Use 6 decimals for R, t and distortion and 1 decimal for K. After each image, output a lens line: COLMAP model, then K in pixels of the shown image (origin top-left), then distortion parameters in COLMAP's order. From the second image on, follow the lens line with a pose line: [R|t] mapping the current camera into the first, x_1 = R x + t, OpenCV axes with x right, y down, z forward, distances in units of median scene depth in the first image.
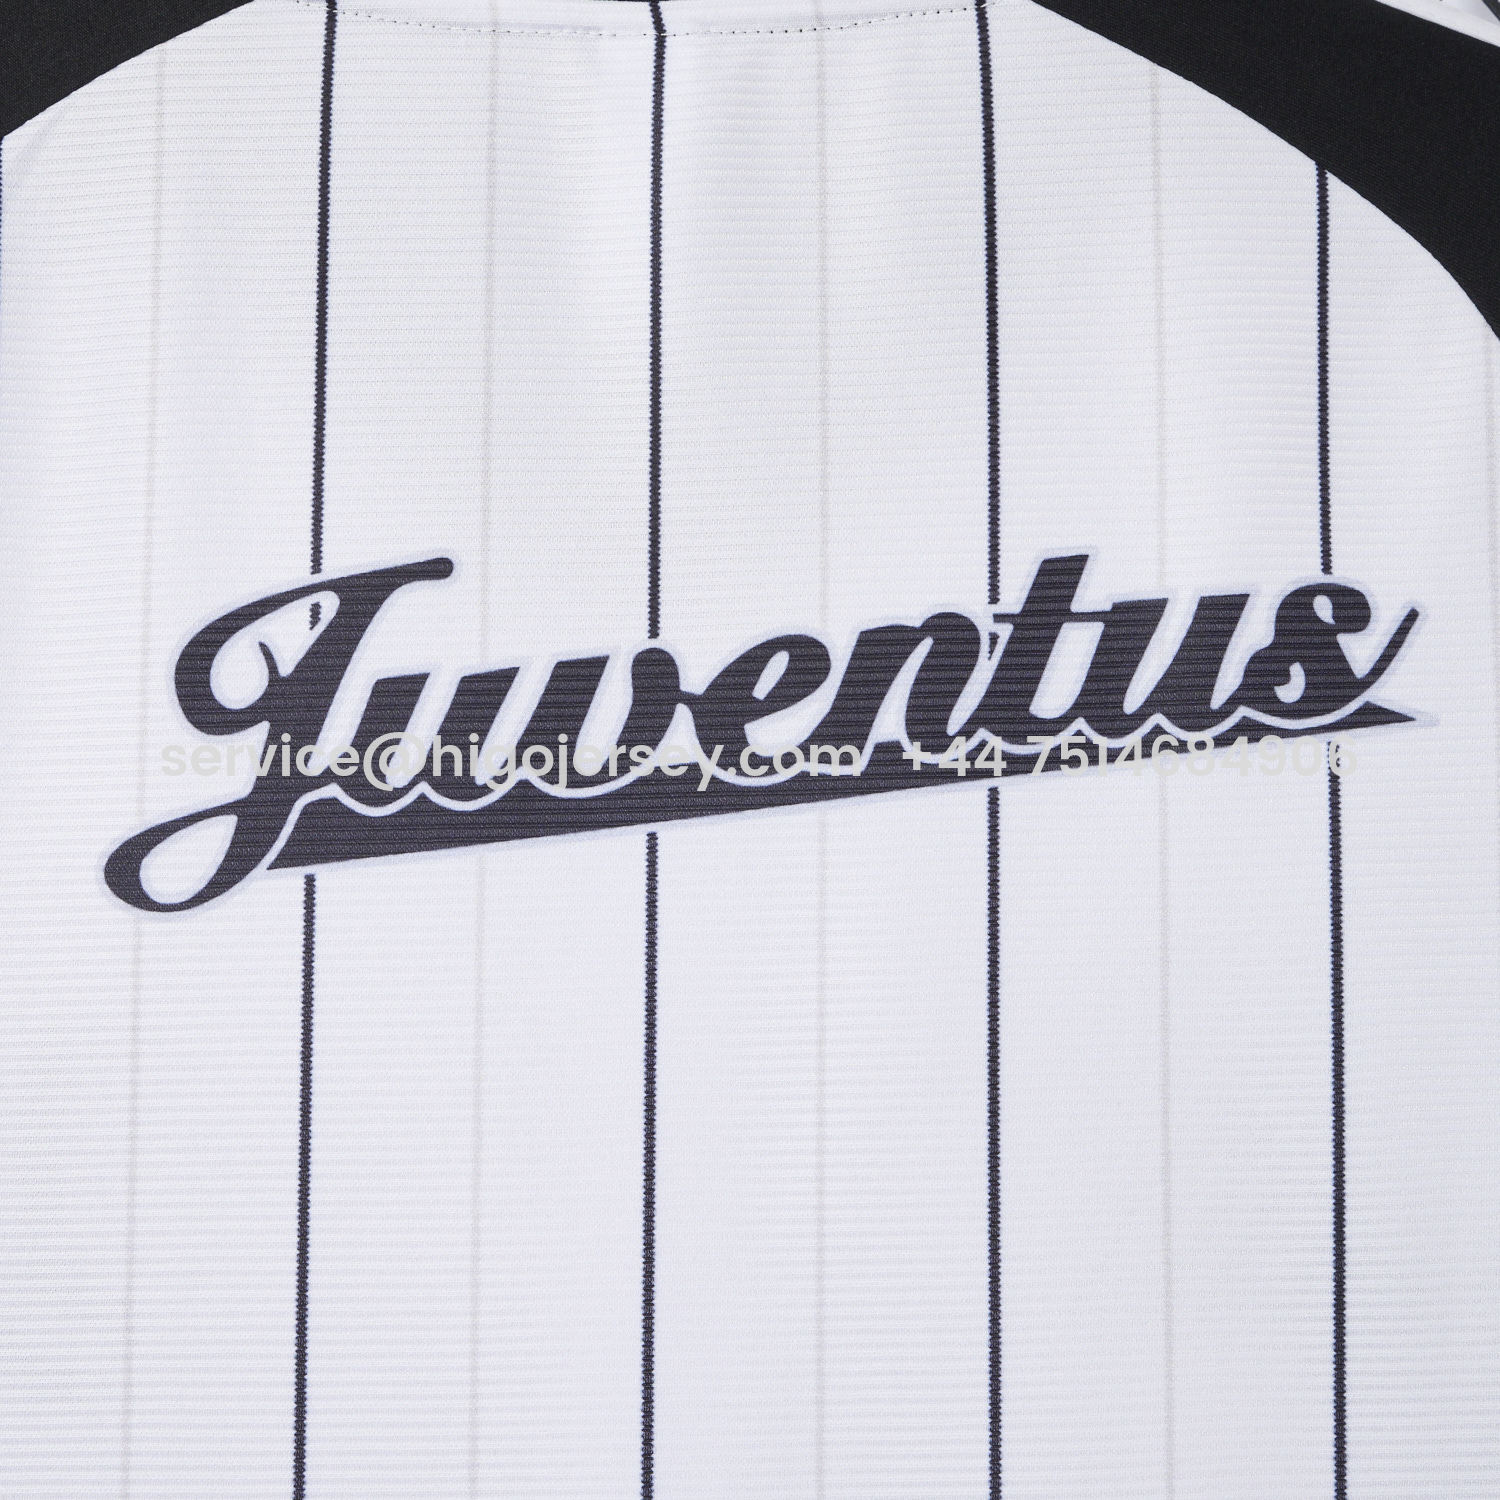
lens RADIAL K [[5999.1, 0, 750.0], [0, 5999.1, 749.7], [0, 0, 1]] dist [0.158995, 0.000000]
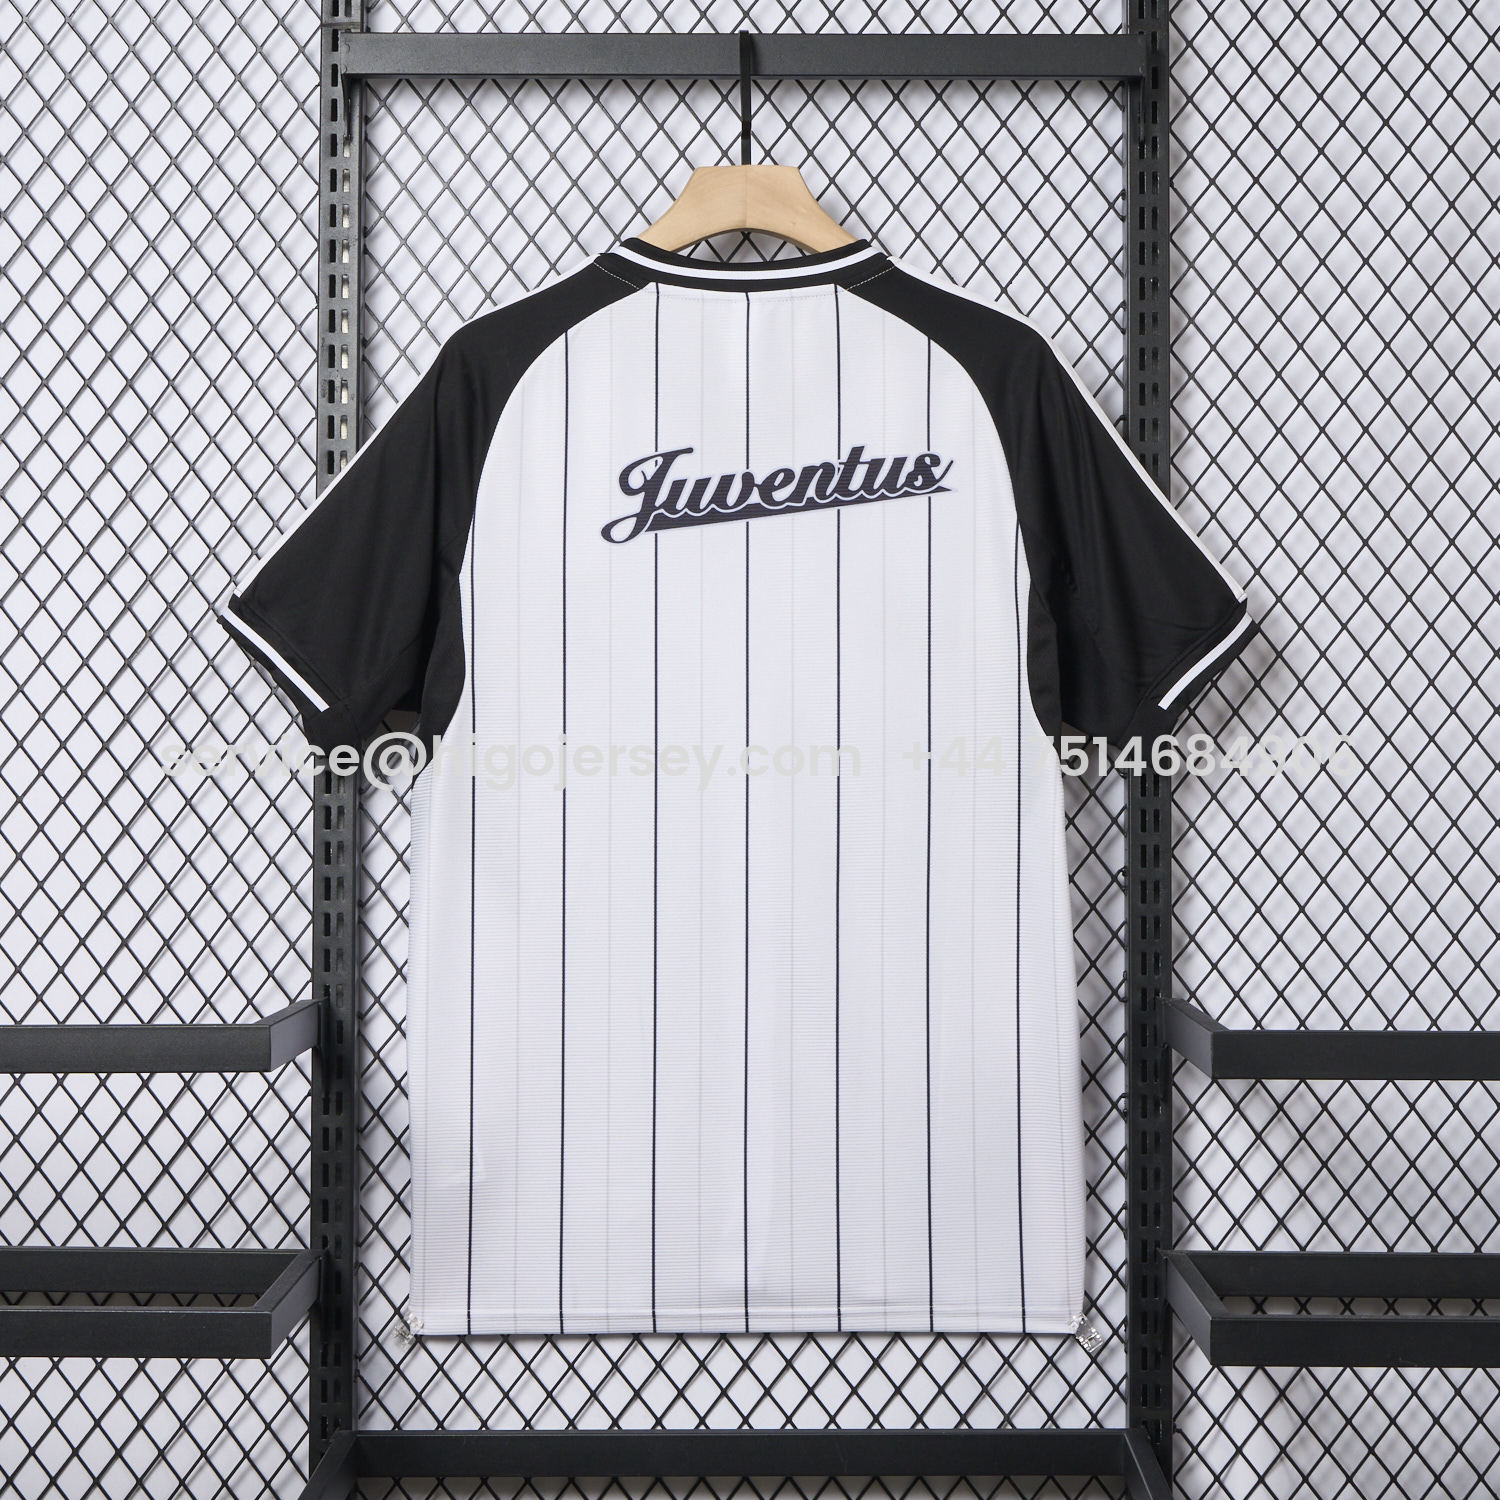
lens RADIAL K [[5999.1, 0, 757.2], [0, 5999.1, 751.3], [0, 0, 1]] dist [0.158995, 0.000000]
pose [[0.999923, -0.003482, -0.011932, 0.033735], [0.004104, 0.998610, 0.052550, -0.039522], [0.011732, -0.052594, 0.998547, -2.727776]]
